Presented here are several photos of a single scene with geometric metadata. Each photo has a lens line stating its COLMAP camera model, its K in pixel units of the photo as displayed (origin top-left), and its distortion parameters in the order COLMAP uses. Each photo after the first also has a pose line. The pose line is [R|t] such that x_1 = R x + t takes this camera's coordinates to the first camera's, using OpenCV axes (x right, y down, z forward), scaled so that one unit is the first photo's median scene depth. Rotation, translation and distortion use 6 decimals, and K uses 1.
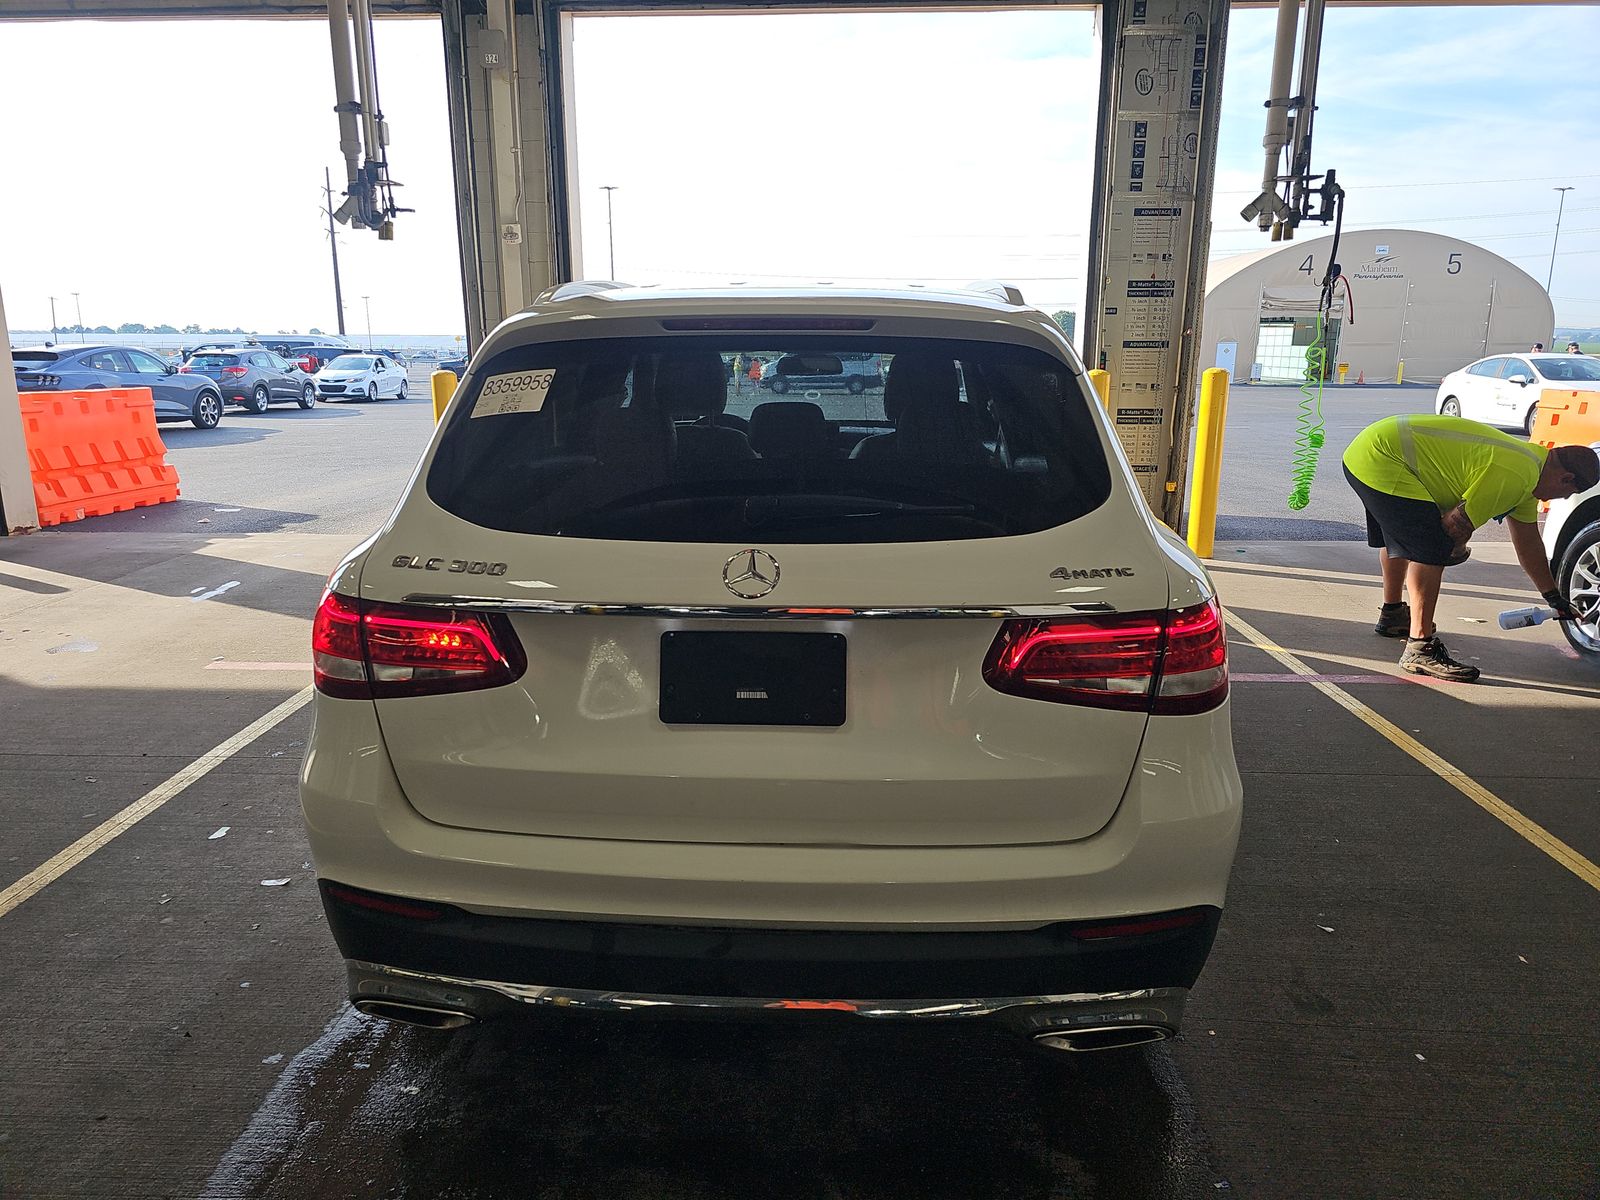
lens RADIAL K [[1036.1, 0, 800.0], [0, 1036.1, 609.7], [0, 0, 1]] dist [0.040542, -0.044858]
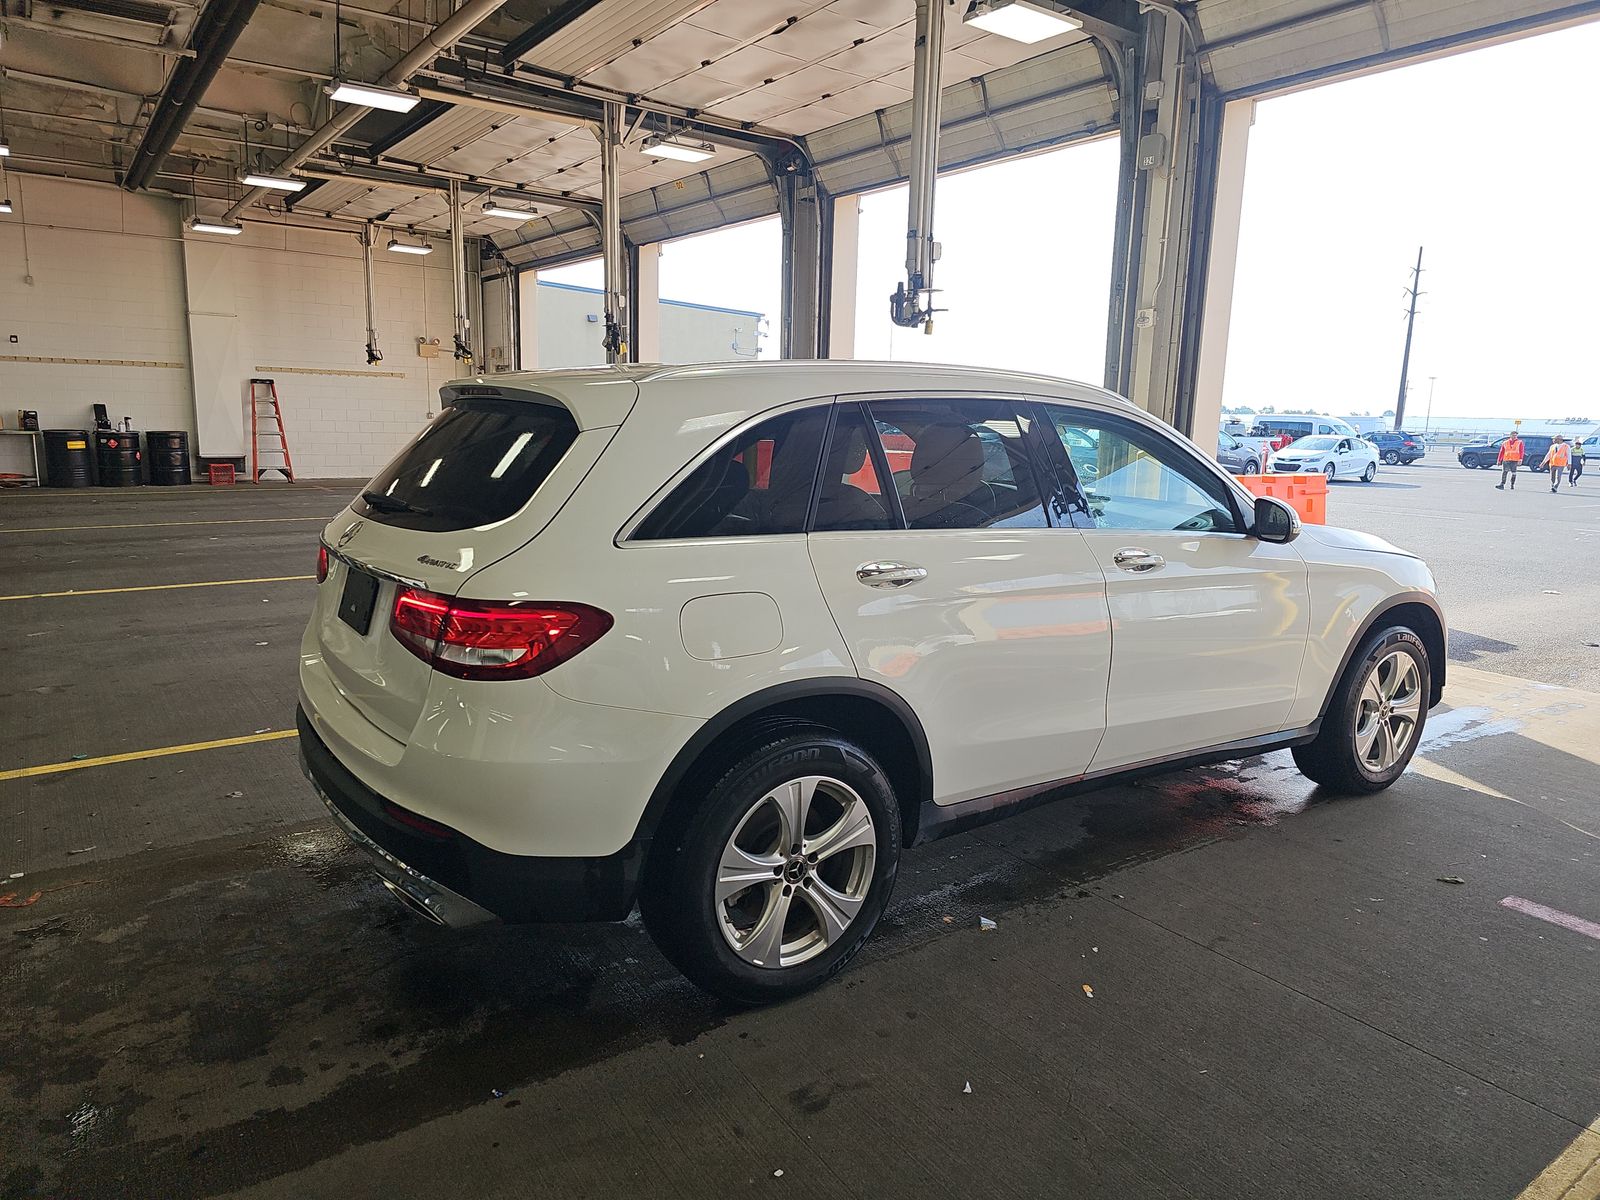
lens RADIAL K [[1045.9, 0, 804.8], [0, 1045.9, 599.2], [0, 0, 1]] dist [0.044096, -0.043434]
pose [[0.623712, 0.153593, -0.766415, 0.075467], [-0.217916, 0.975798, 0.018214, -0.005452], [0.750663, 0.155654, 0.642087, 0.020205]]
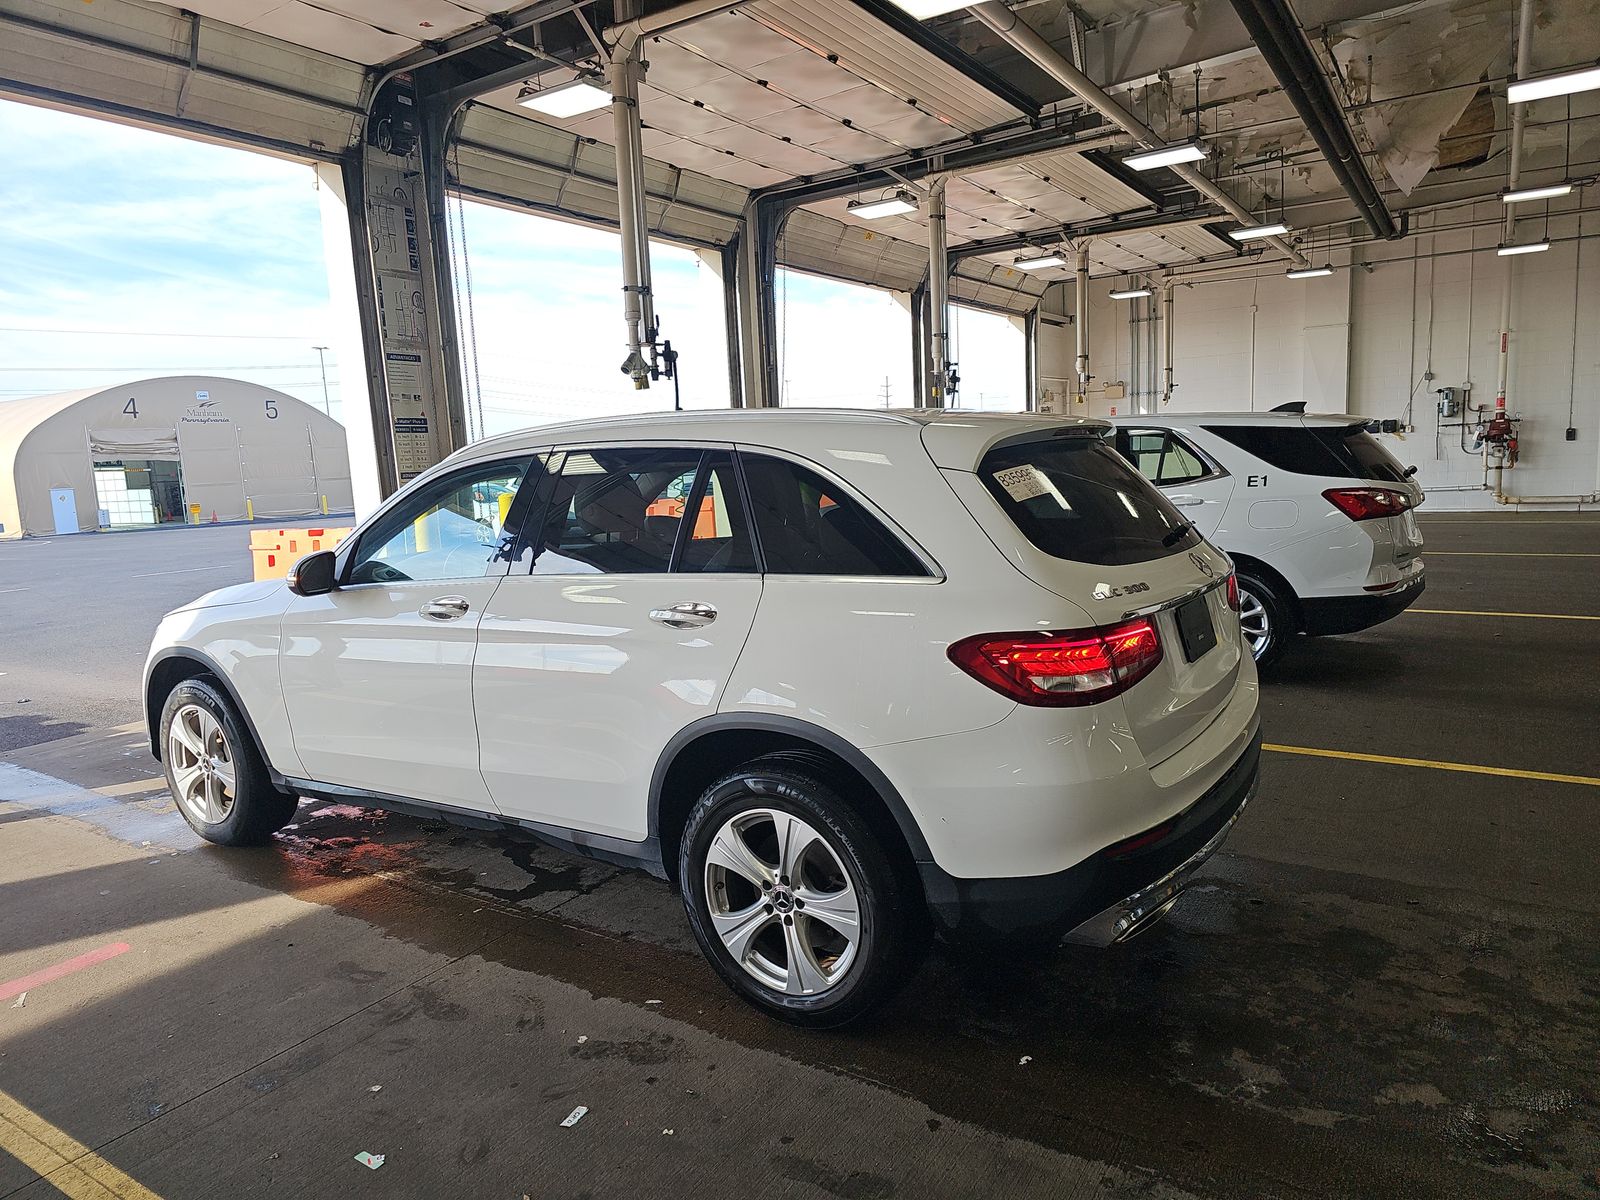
lens RADIAL K [[1036.1, 0, 800.0], [0, 1036.1, 609.7], [0, 0, 1]] dist [0.040542, -0.044858]
pose [[0.500468, -0.147445, 0.853107, -0.080845], [0.257117, 0.966245, 0.016163, -0.007182], [-0.826694, 0.211259, 0.521485, 0.028096]]
